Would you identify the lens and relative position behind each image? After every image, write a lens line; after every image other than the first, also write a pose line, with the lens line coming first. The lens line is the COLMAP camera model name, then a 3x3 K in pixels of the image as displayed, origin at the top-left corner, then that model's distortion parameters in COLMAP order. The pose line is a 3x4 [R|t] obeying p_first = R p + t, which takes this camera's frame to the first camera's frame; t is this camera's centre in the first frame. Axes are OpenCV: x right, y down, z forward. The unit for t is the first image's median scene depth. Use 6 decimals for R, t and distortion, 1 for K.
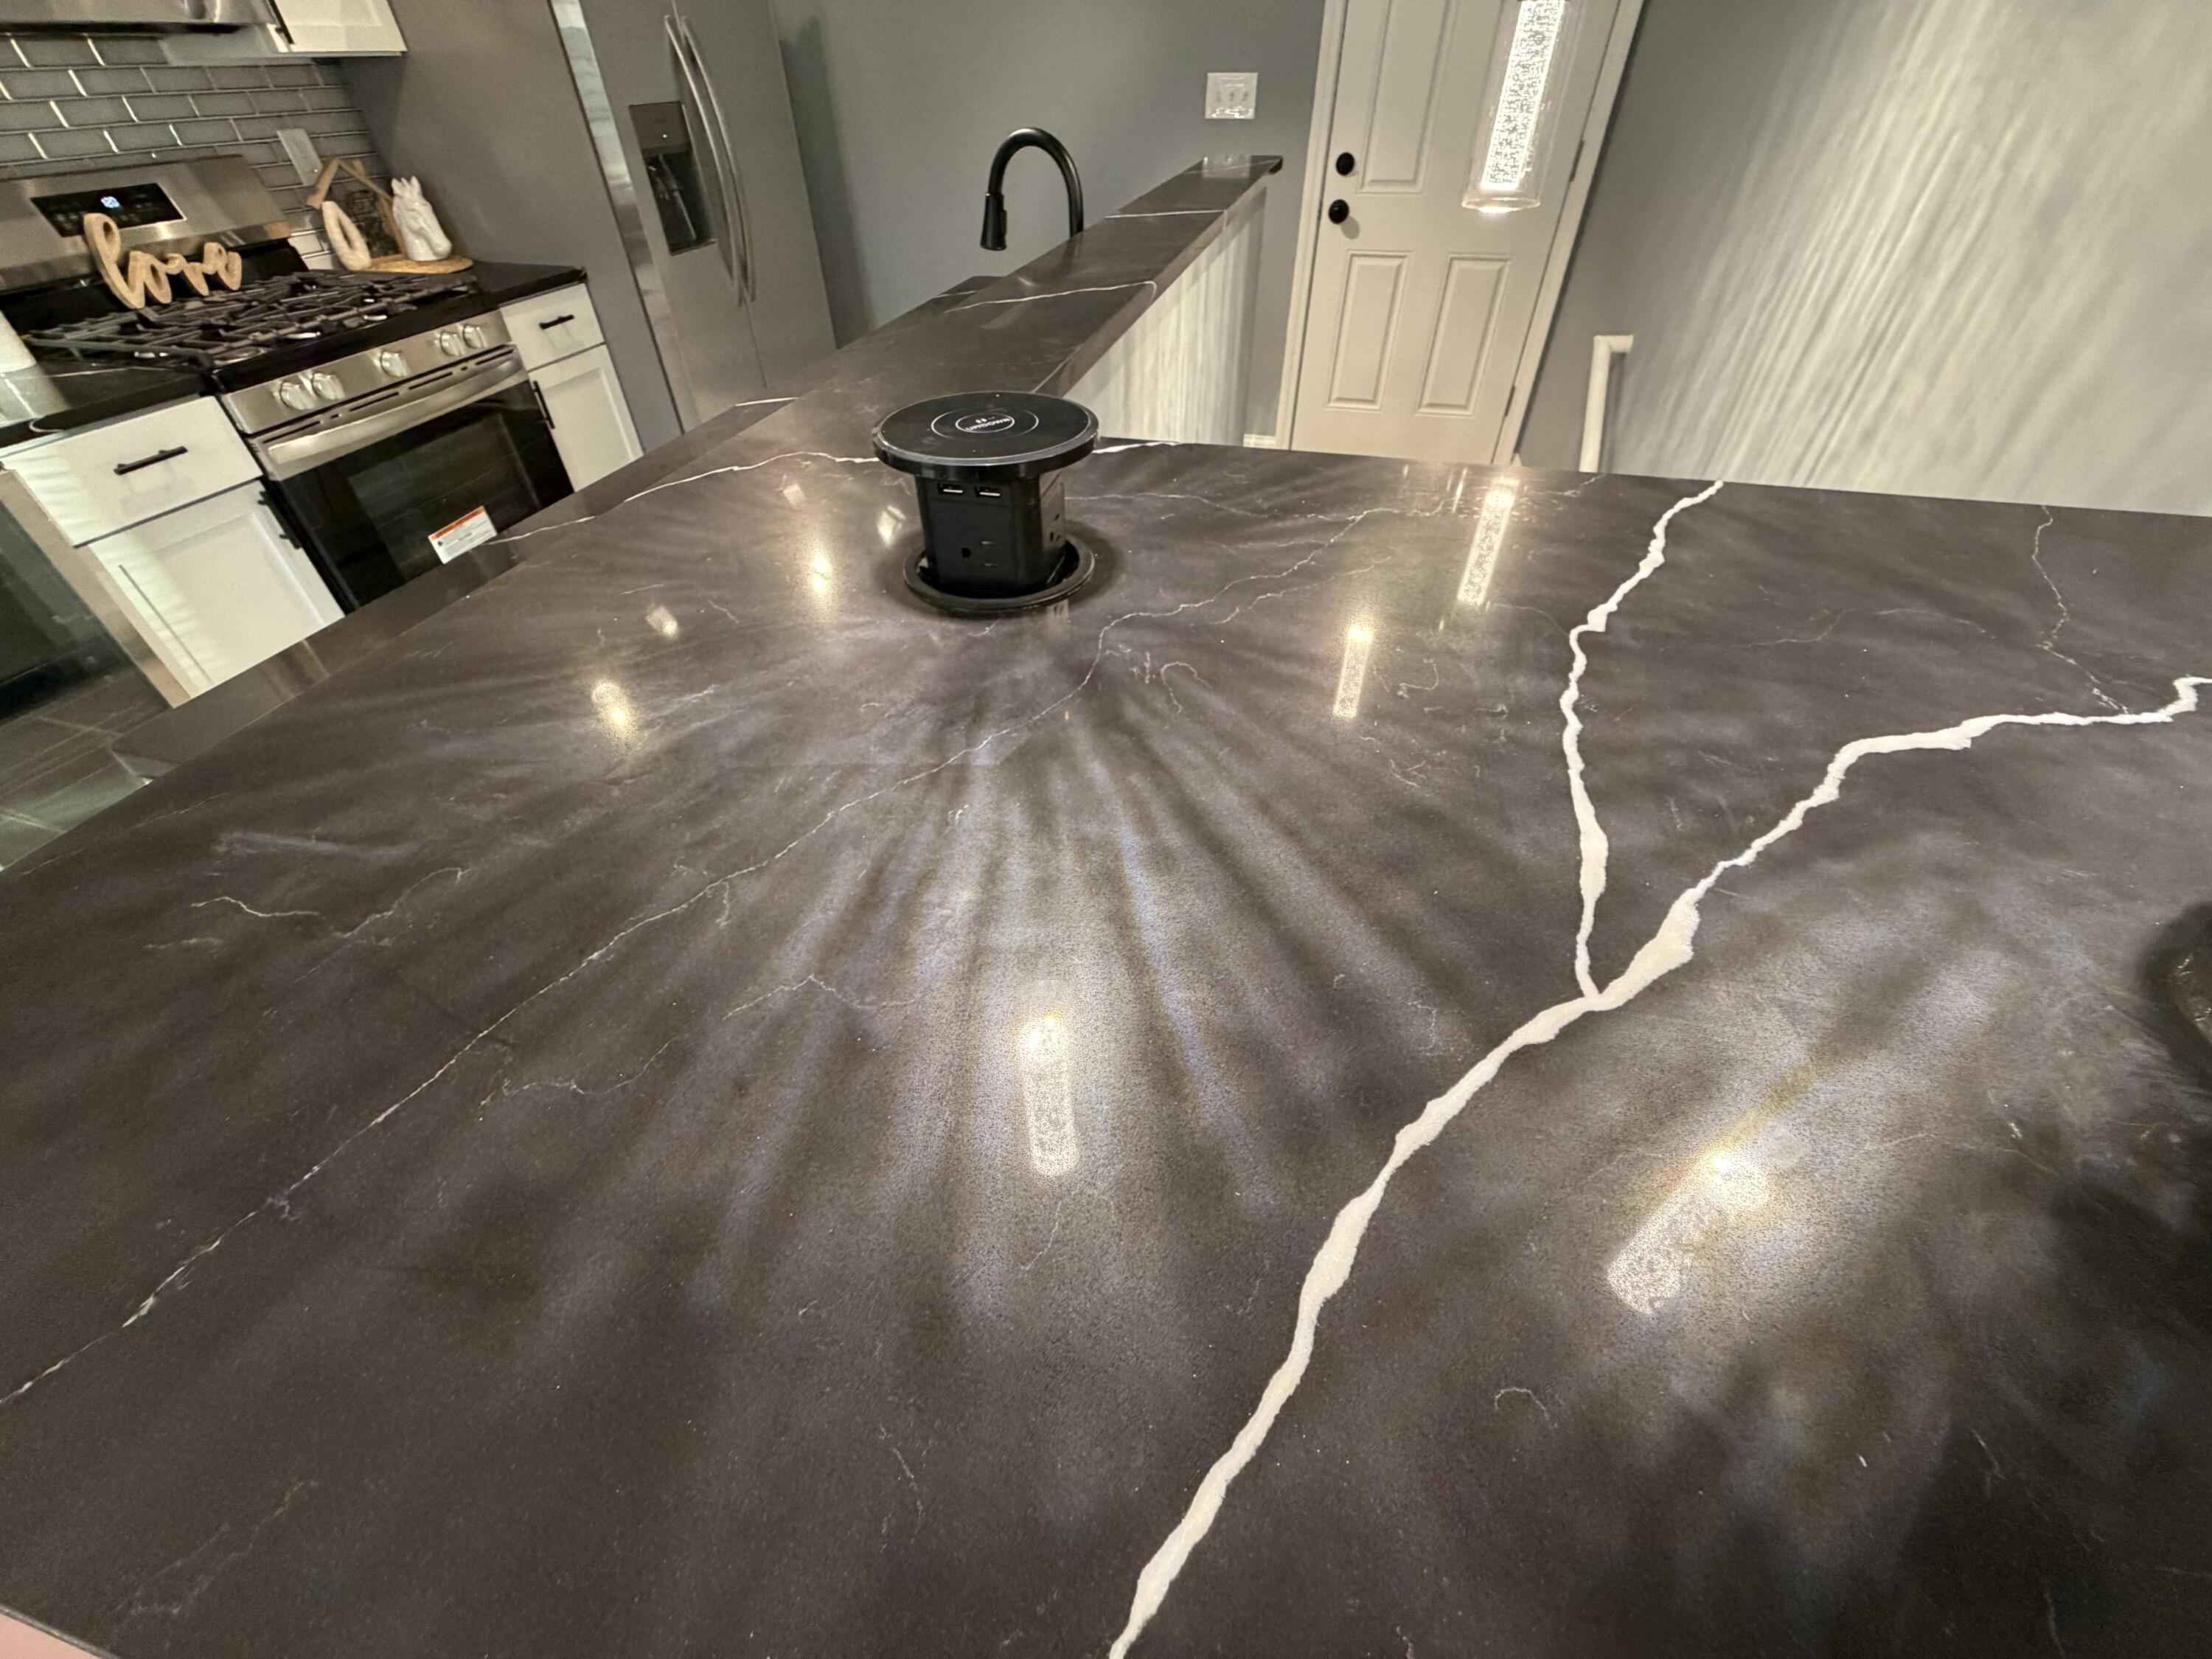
lens RADIAL K [[885.3, 0, 1098.7], [0, 885.3, 828.3], [0, 0, 1]] dist [0.003297, -0.001181]
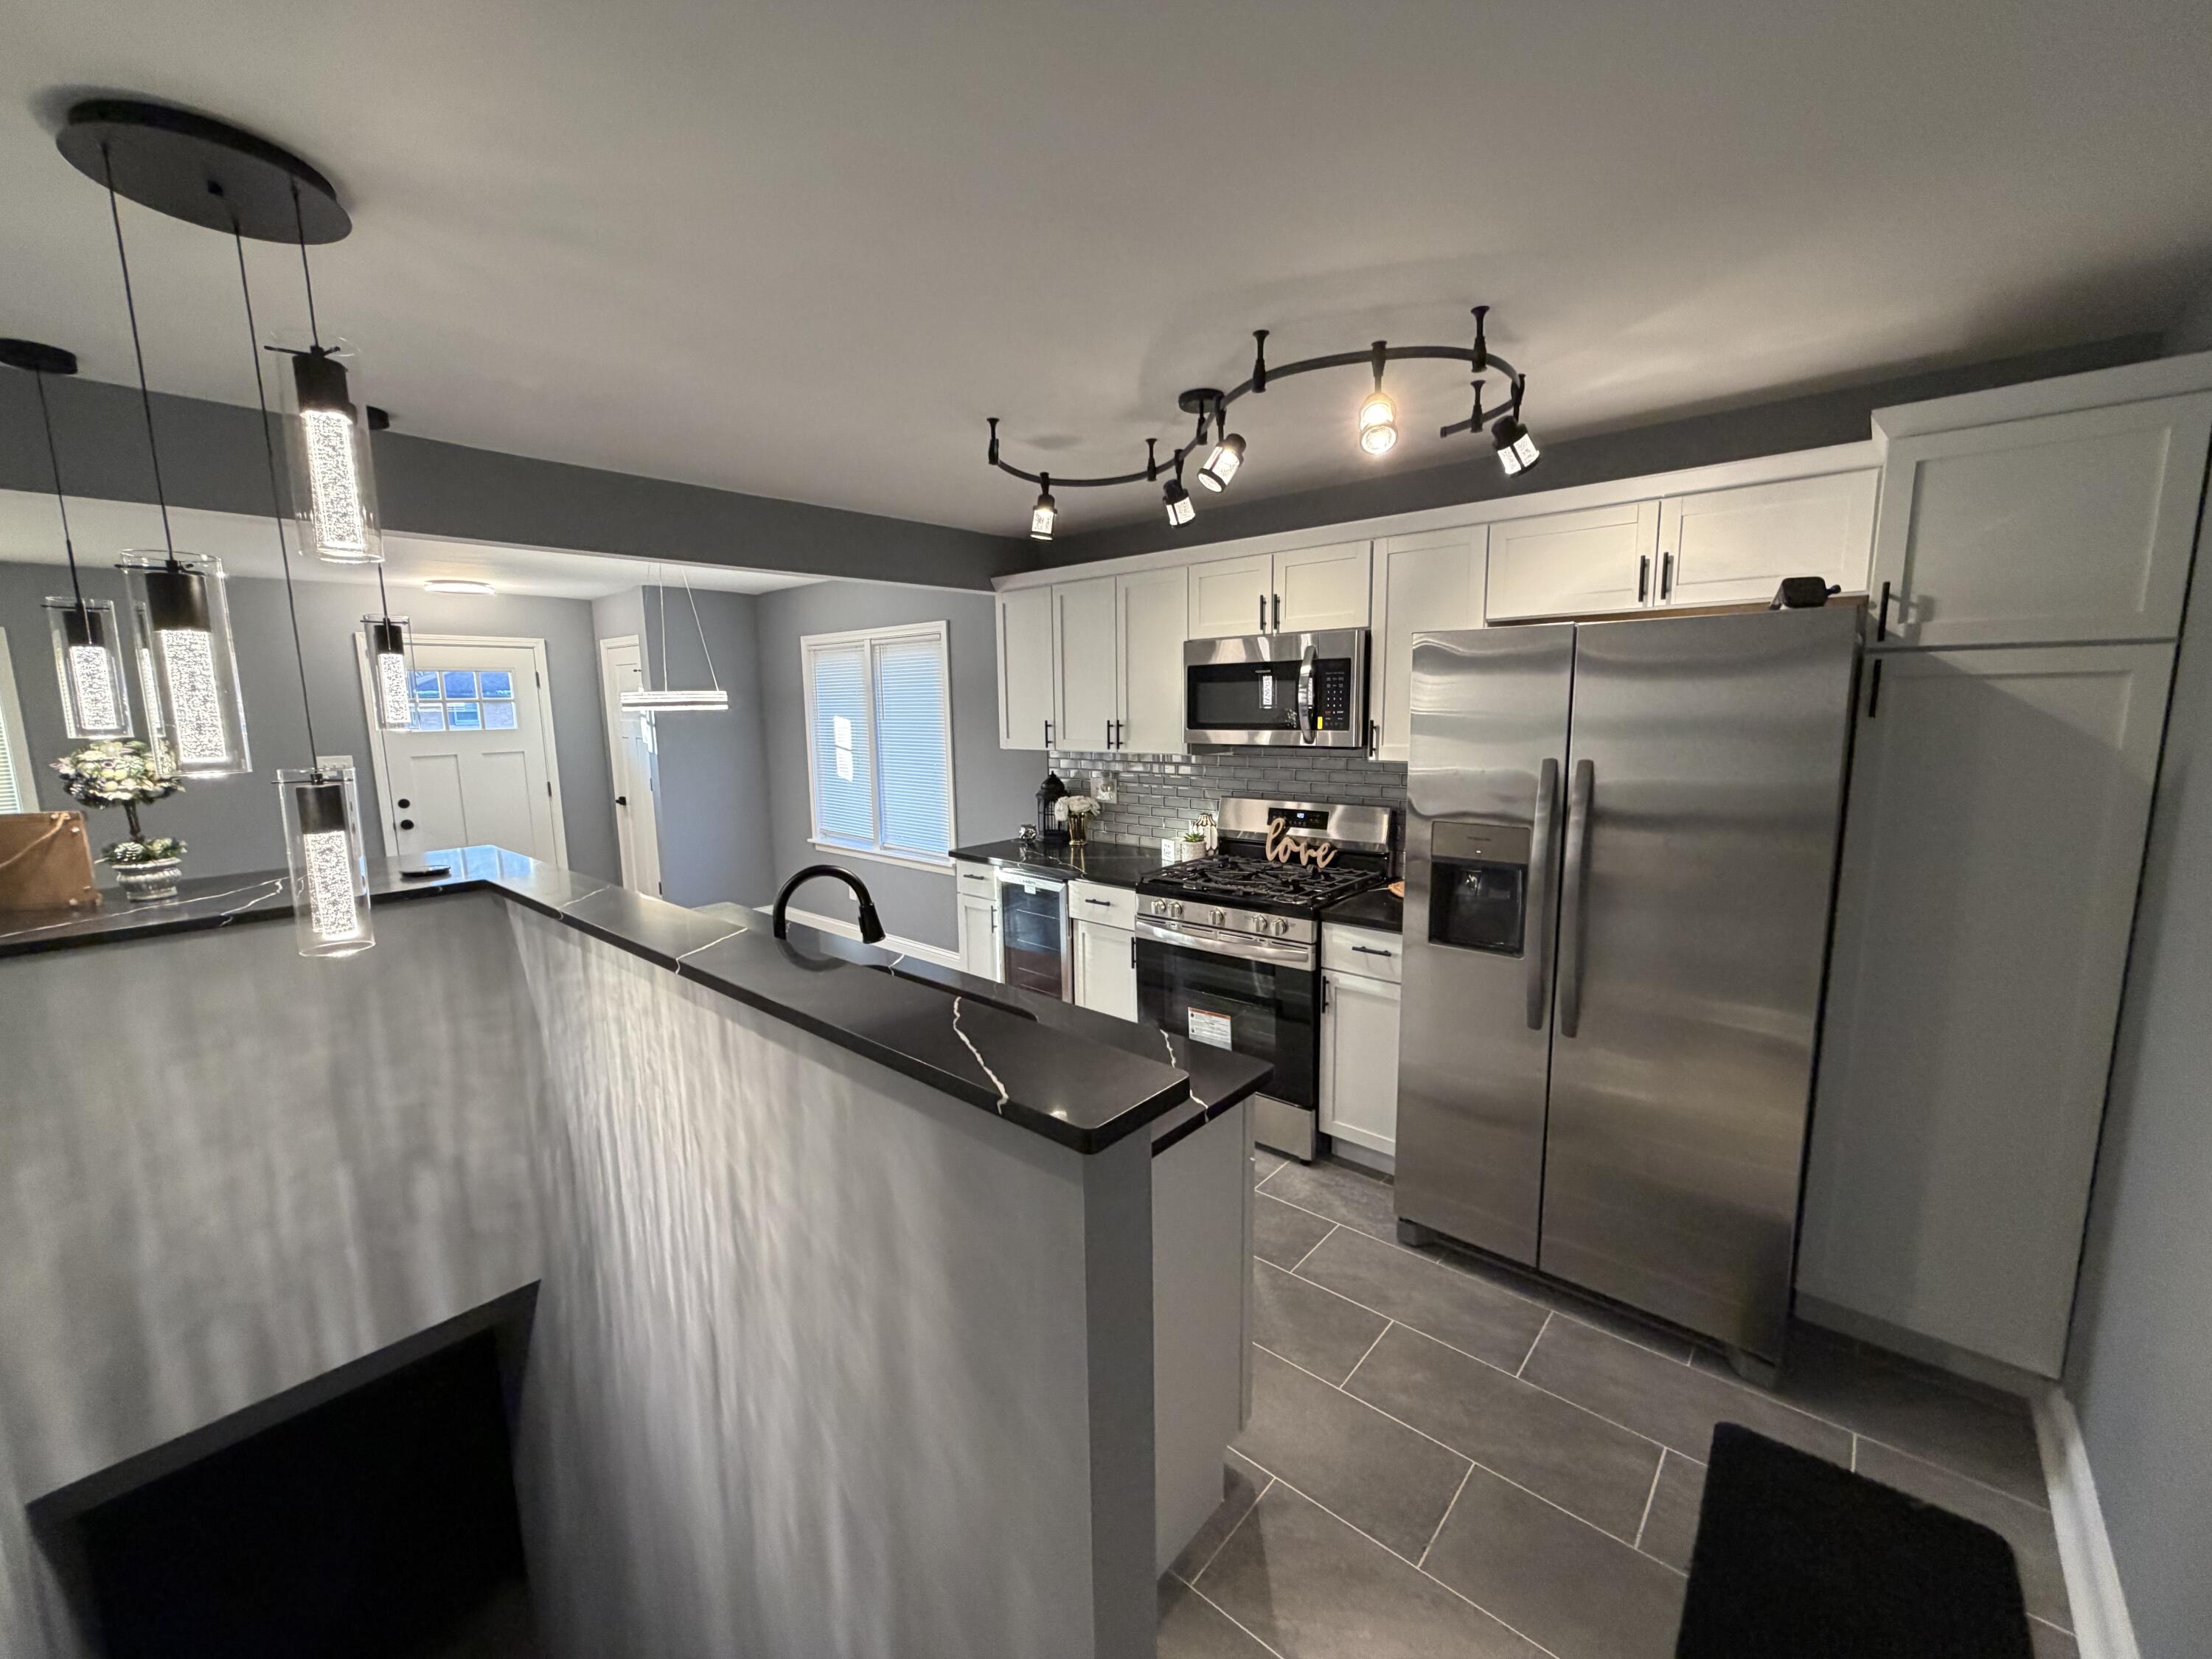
lens RADIAL K [[885.3, 0, 1093.1], [0, 885.3, 828.3], [0, 0, 1]] dist [0.003297, -0.001181]
pose [[-0.462953, 0.146412, -0.874207, 0.591310], [-0.569581, 0.706546, 0.419964, -1.114120], [0.679156, 0.692355, -0.243705, 1.087024]]
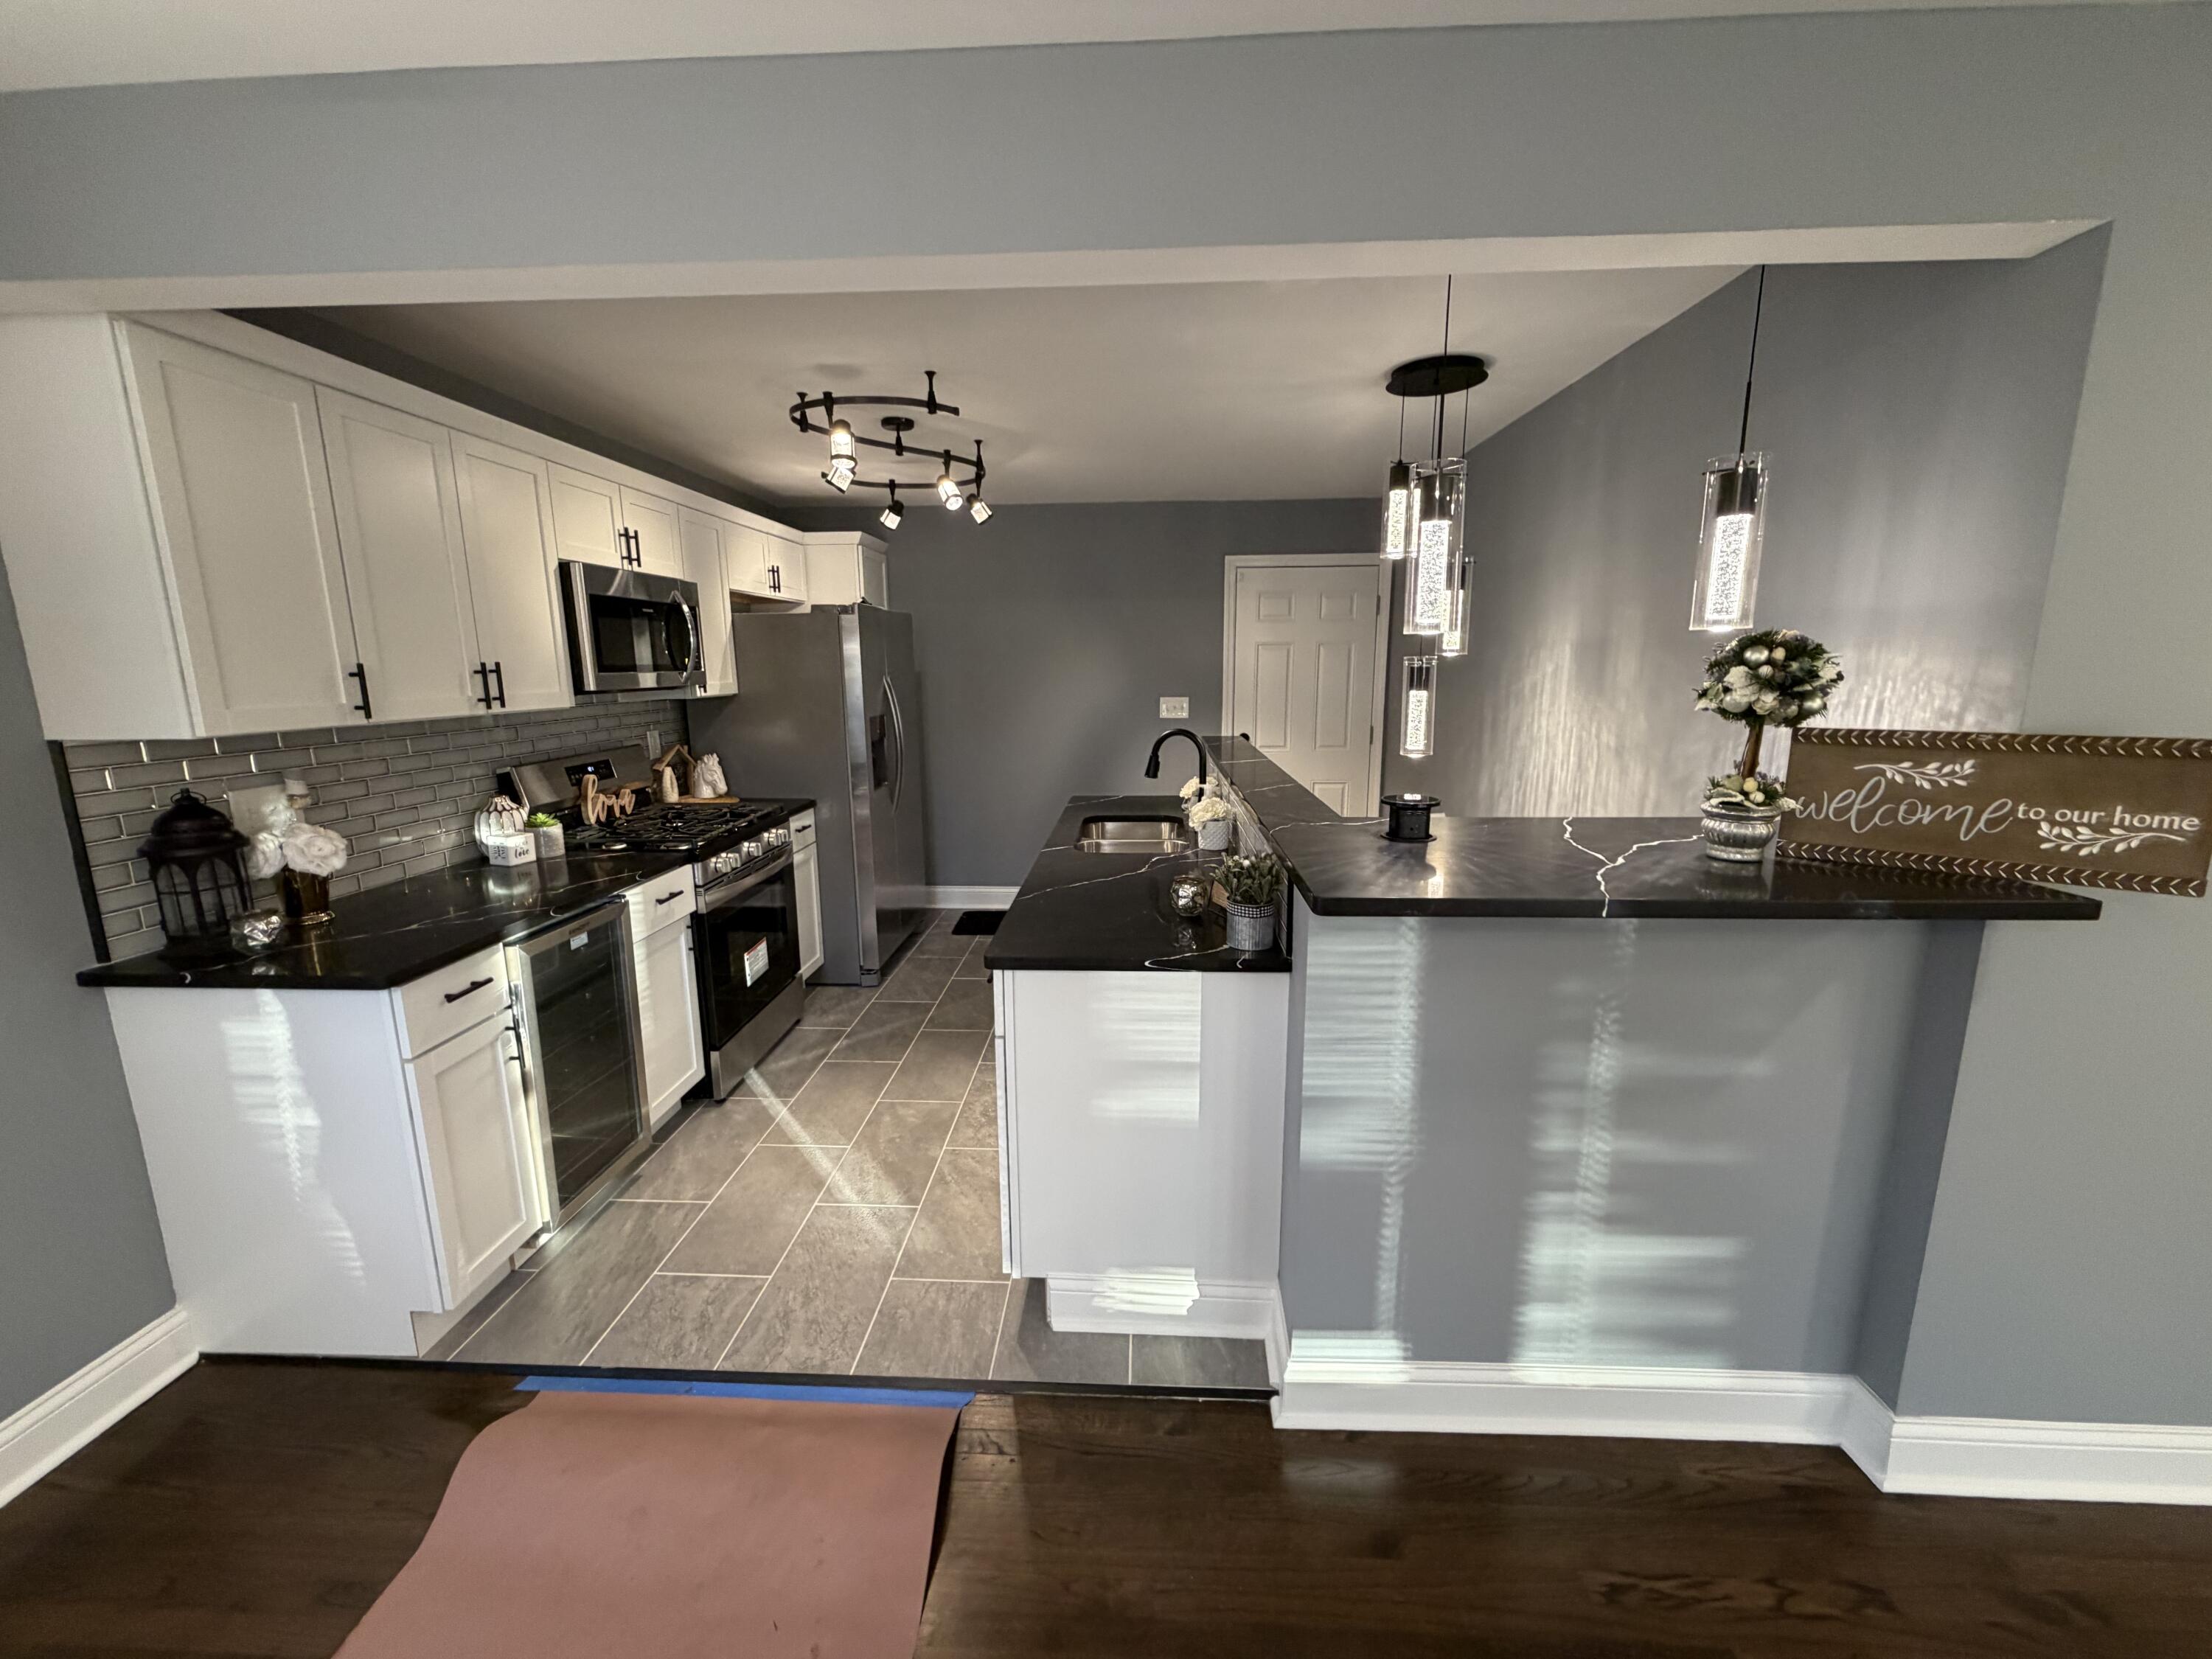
lens RADIAL K [[885.3, 0, 1101.1], [0, 885.3, 834.1], [0, 0, 1]] dist [0.003297, -0.001181]
pose [[0.979406, -0.035438, 0.198767, -0.484168], [0.131536, 0.858877, -0.495004, 0.309146], [-0.153175, 0.510954, 0.845851, -0.435242]]
